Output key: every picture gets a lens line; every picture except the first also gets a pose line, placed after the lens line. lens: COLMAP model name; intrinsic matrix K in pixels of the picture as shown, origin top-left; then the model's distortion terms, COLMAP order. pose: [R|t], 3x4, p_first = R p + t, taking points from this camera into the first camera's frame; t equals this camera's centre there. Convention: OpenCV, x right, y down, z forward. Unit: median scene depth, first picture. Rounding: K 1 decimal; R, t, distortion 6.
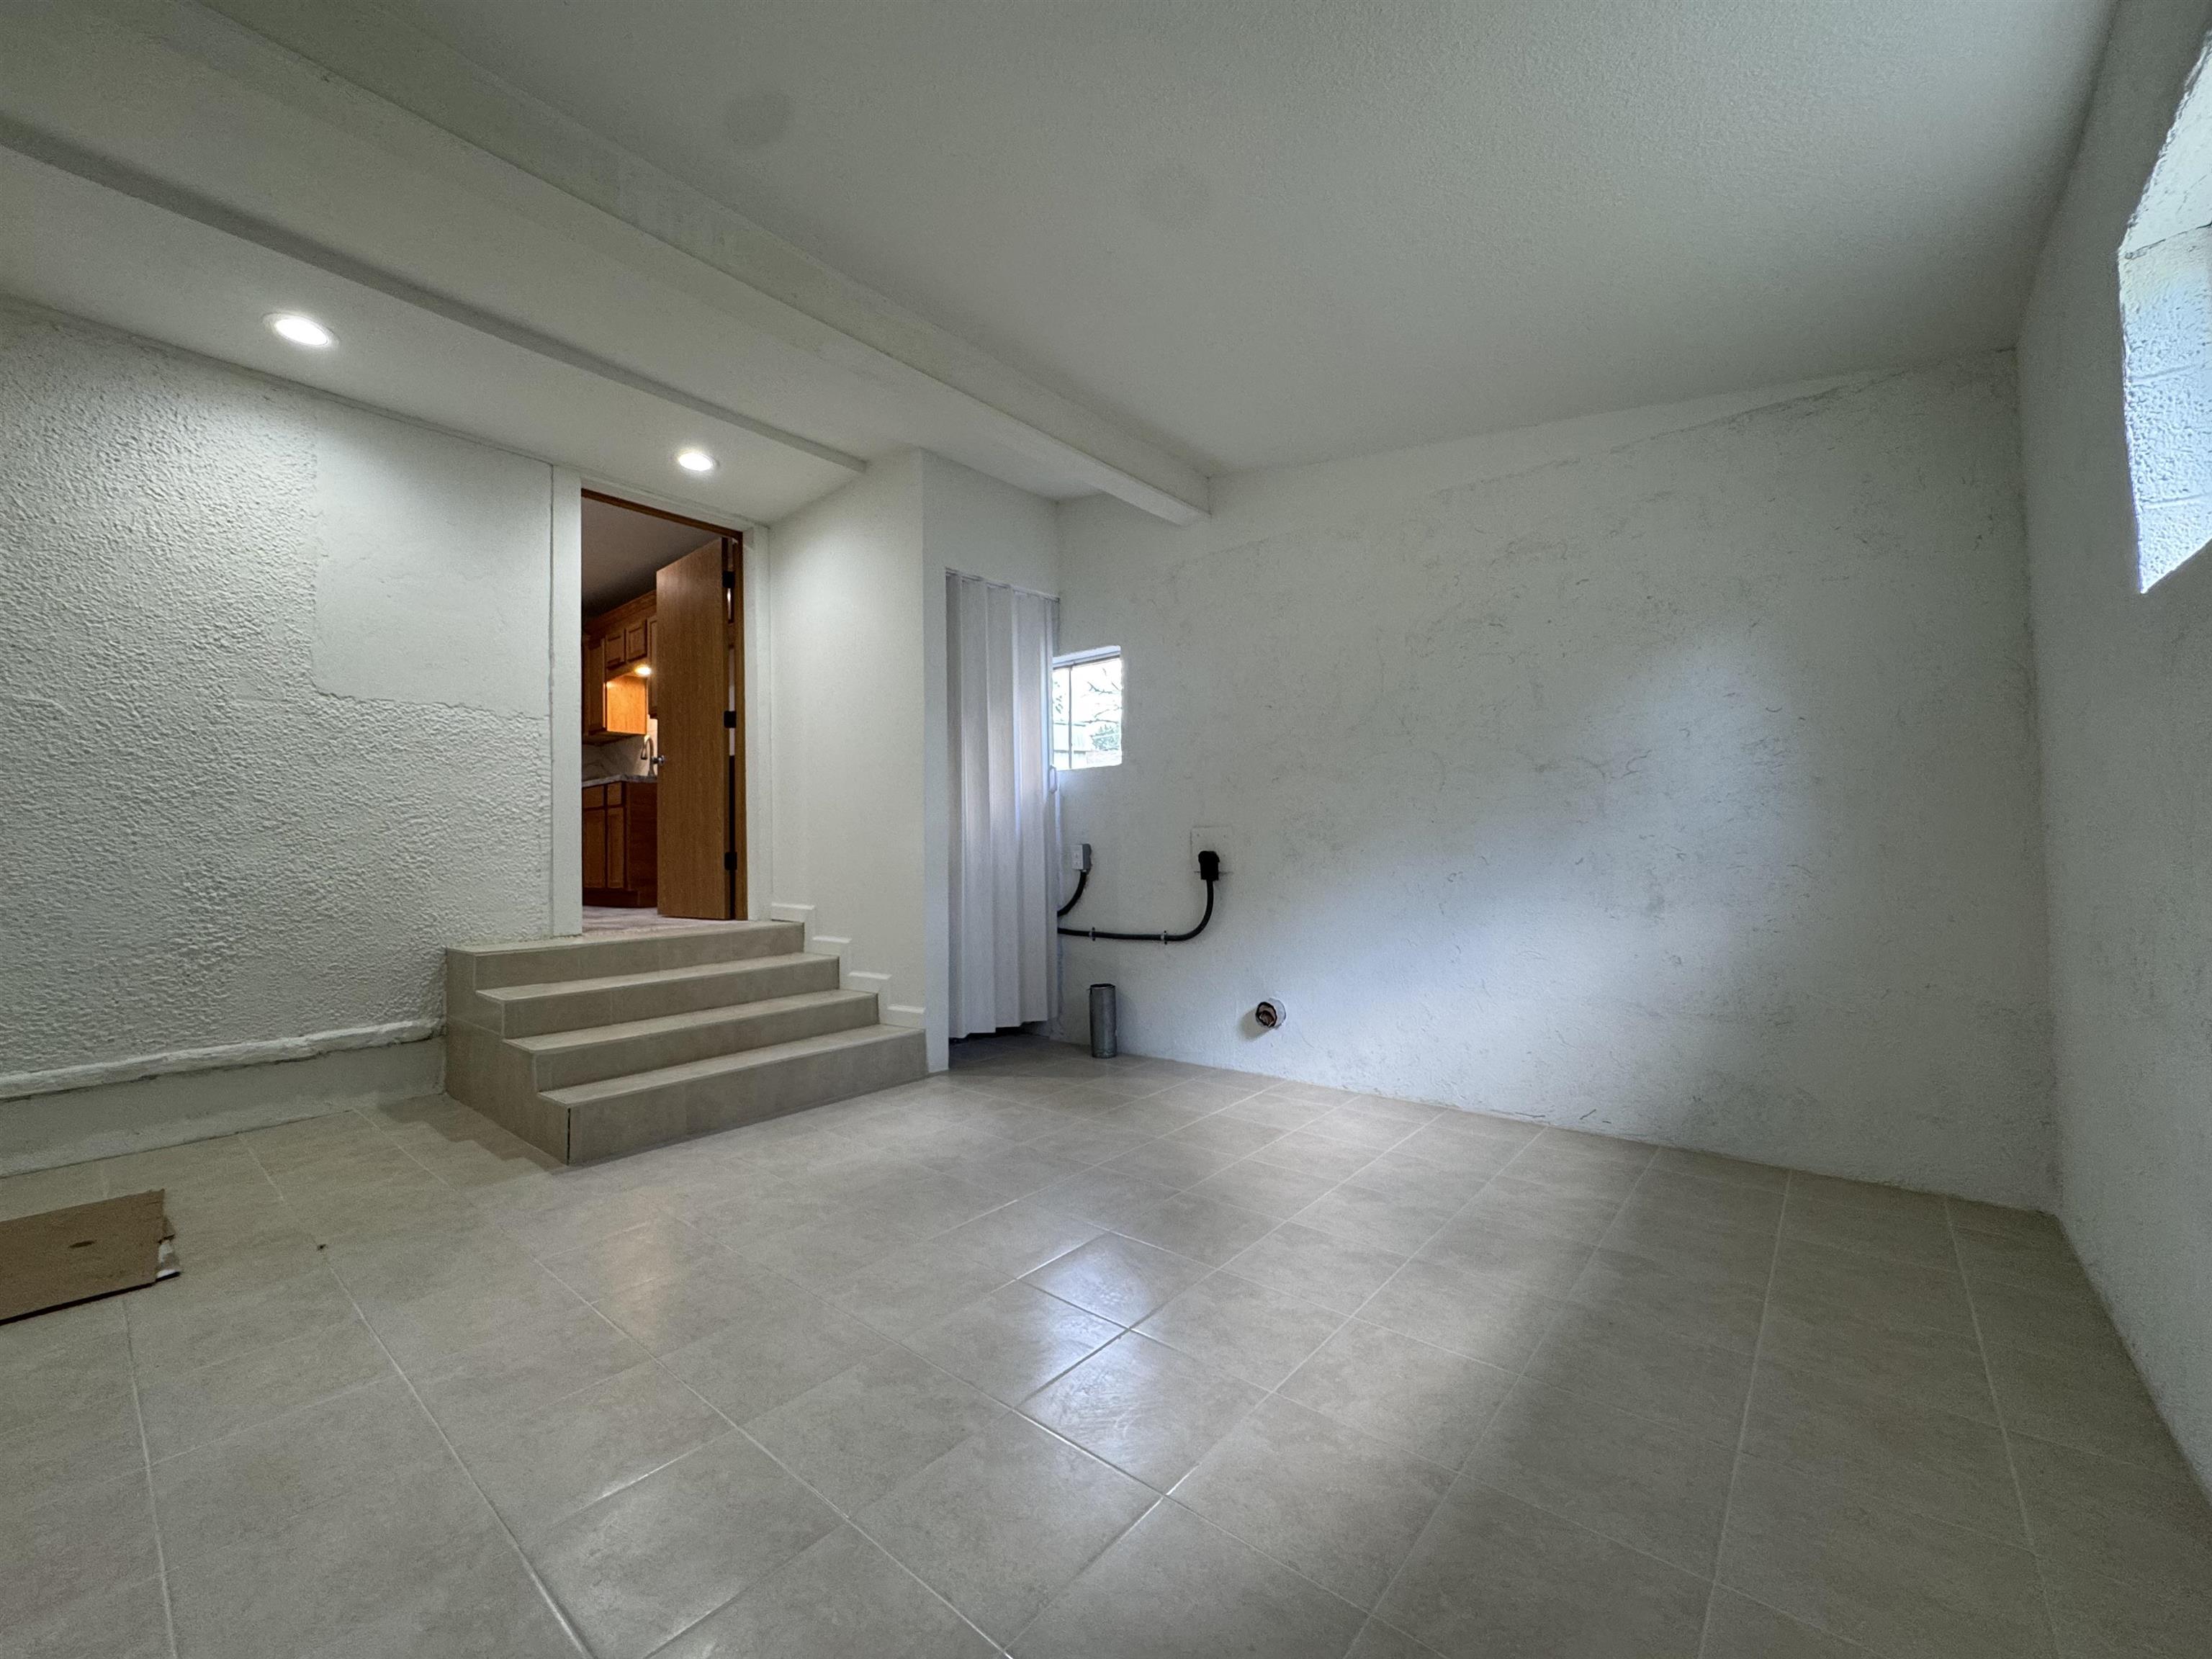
lens RADIAL K [[885.5, 0, 1106.0], [0, 885.5, 829.5], [0, 0, 1]] dist [-0.001276, -0.000055]
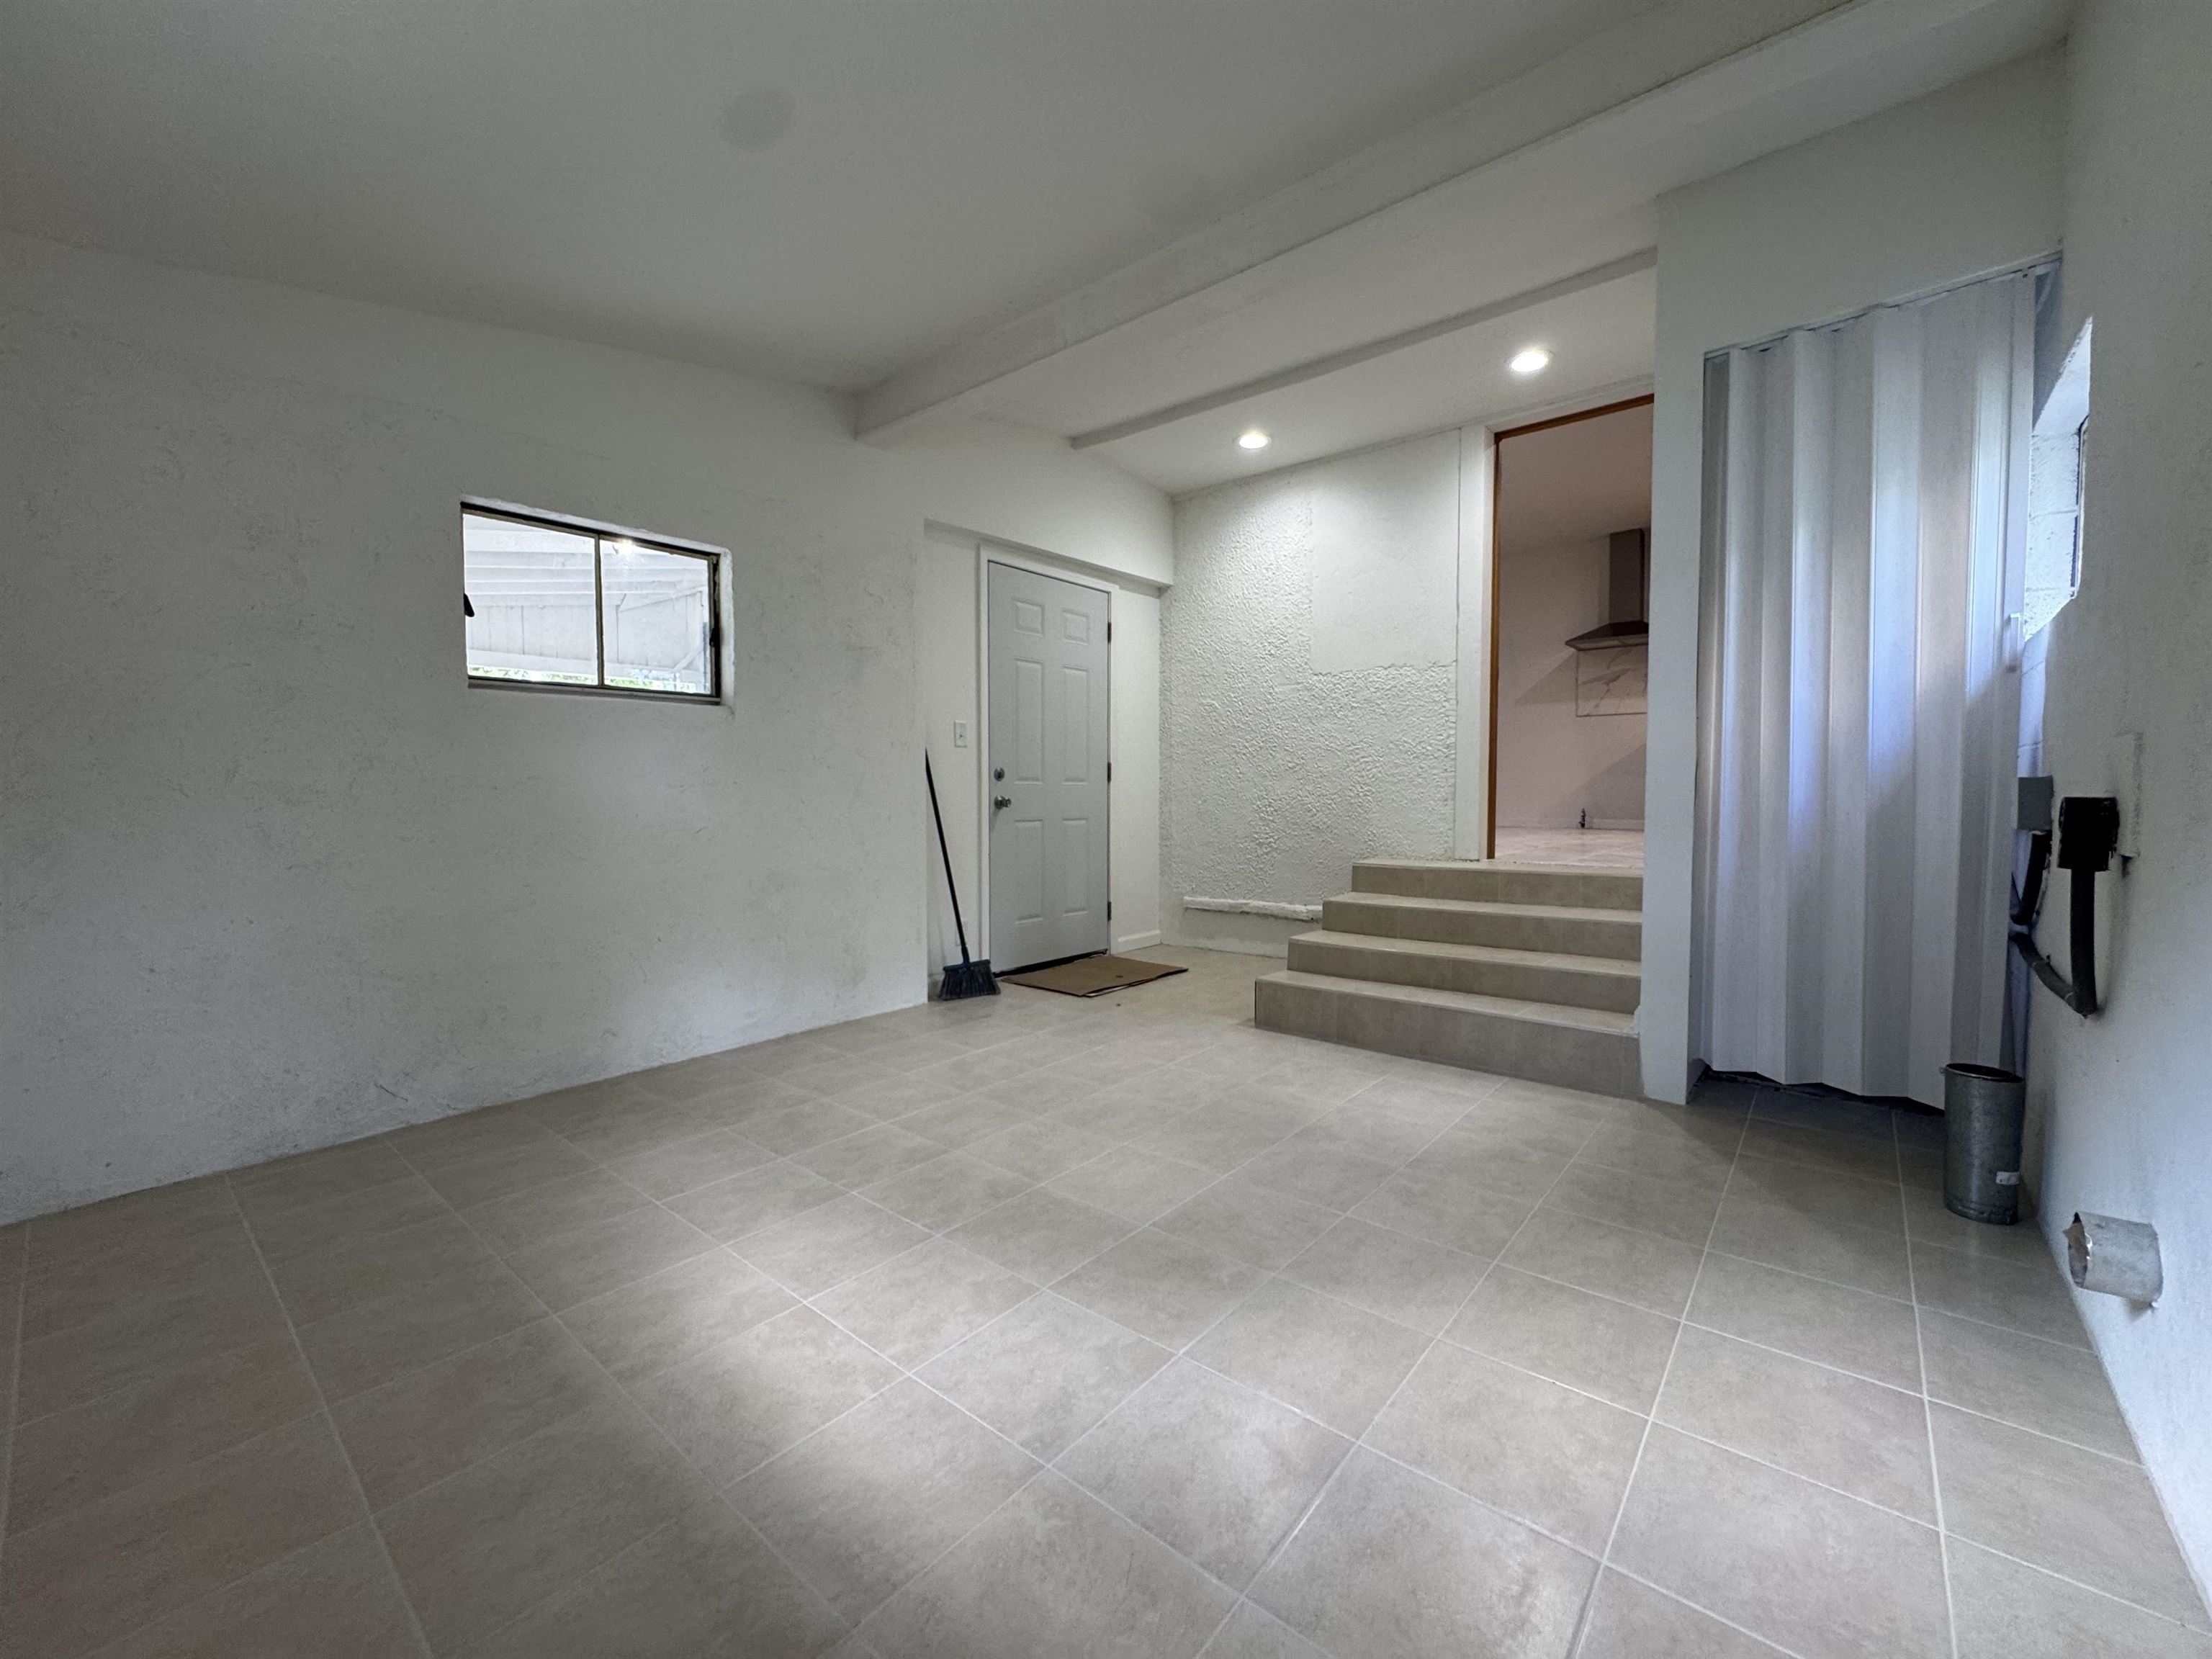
lens RADIAL K [[885.5, 0, 1106.0], [0, 885.5, 829.5], [0, 0, 1]] dist [-0.001276, -0.000055]
pose [[-0.000757, 0.061269, -0.998121, 0.641057], [0.029253, 0.997695, 0.061221, 0.001669], [0.999572, -0.029152, -0.002548, 0.721857]]
